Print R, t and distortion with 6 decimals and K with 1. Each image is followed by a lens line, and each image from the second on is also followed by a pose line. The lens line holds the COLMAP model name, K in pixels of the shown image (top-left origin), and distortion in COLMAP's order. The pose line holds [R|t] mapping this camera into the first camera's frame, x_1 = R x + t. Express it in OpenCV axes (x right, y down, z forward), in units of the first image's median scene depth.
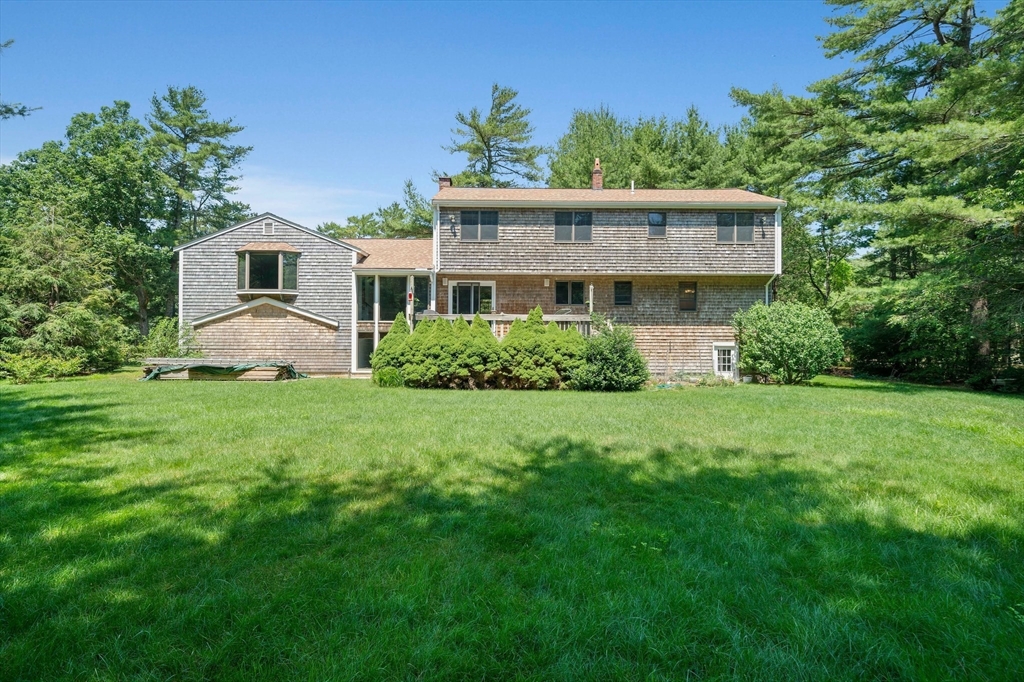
lens RADIAL K [[508.4, 0, 512.0], [0, 508.4, 341.0], [0, 0, 1]] dist [0.000113, 0.000072]
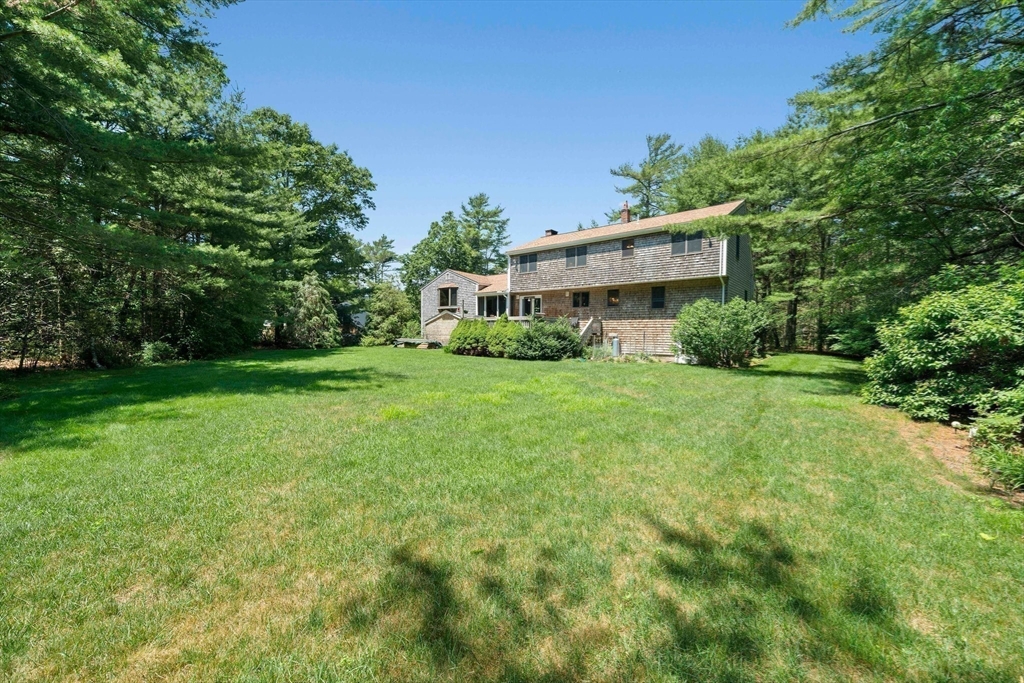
lens RADIAL K [[393.2, 0, 512.0], [0, 393.2, 341.5], [0, 0, 1]] dist [0.000895, 0.000103]
pose [[0.755877, 0.016332, -0.654509, 0.762497], [0.003663, 0.999568, 0.029173, -0.003410], [0.654703, -0.024449, 0.755491, -0.040549]]
